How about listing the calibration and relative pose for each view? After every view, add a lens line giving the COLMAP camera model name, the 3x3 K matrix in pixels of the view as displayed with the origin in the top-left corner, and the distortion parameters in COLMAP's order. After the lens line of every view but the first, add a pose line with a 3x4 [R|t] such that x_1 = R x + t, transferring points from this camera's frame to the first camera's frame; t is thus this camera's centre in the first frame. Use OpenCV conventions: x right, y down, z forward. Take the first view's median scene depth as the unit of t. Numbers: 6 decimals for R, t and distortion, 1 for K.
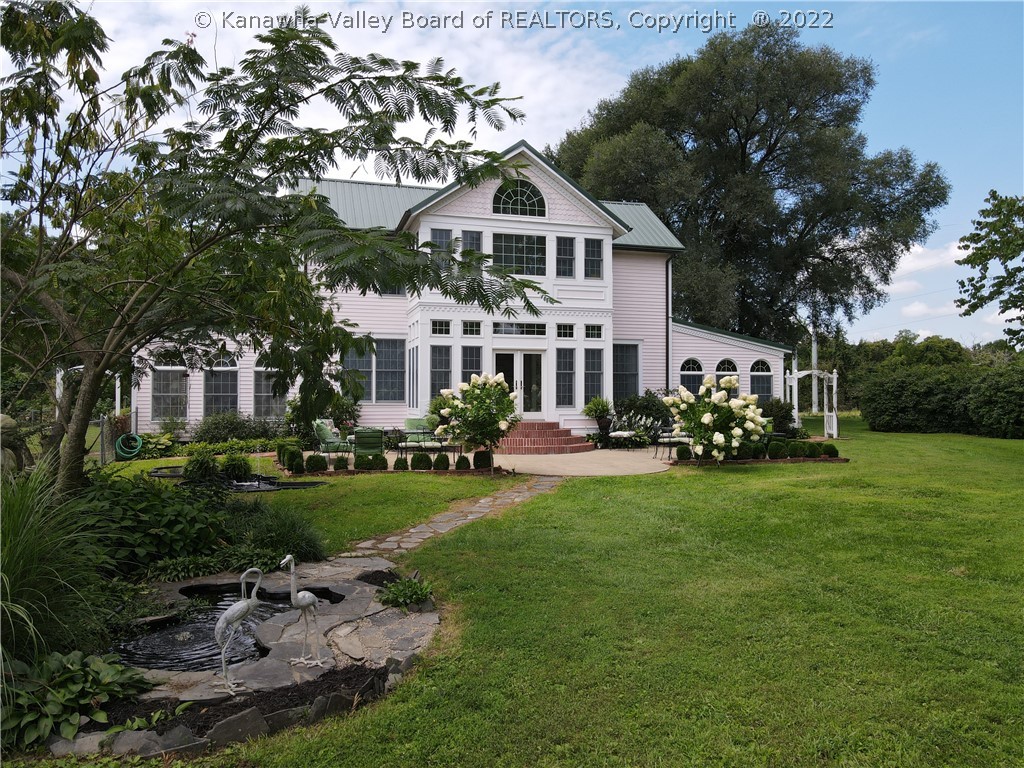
lens RADIAL K [[747.2, 0, 512.0], [0, 747.2, 384.0], [0, 0, 1]] dist [-0.001429, 0.008557]
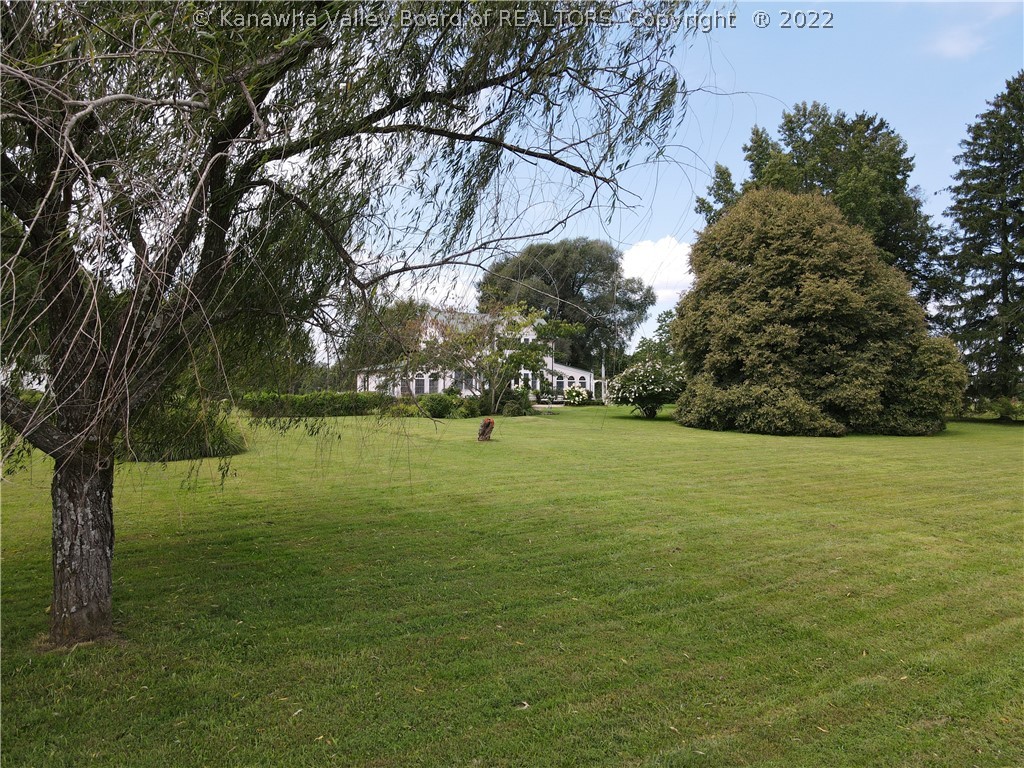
lens RADIAL K [[747.2, 0, 512.0], [0, 747.2, 384.0], [0, 0, 1]] dist [-0.001429, 0.008557]
pose [[0.964017, 0.017180, 0.265283, -0.859005], [-0.019909, 0.999773, 0.007601, -0.023358], [-0.265092, -0.012609, 0.964141, -2.119488]]
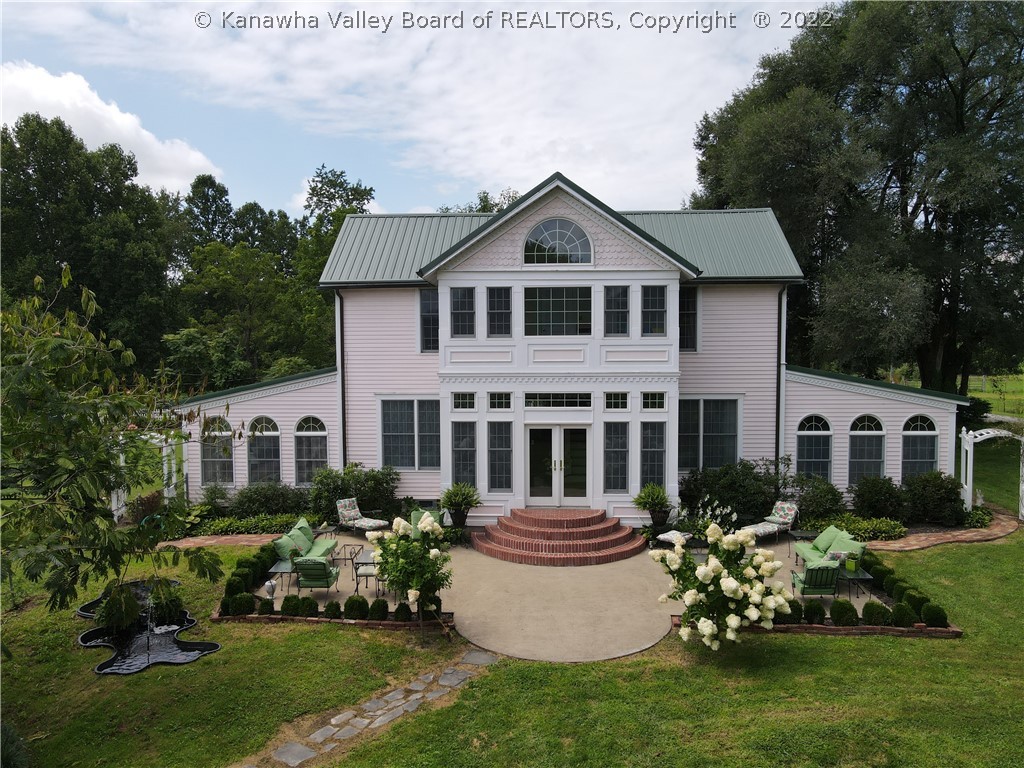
lens RADIAL K [[747.2, 0, 512.0], [0, 747.2, 384.0], [0, 0, 1]] dist [-0.001429, 0.008557]
pose [[0.943921, 0.016063, -0.329781, 0.234806], [0.011205, 0.996682, 0.080617, -0.157597], [0.329982, -0.079791, 0.940609, 0.188971]]
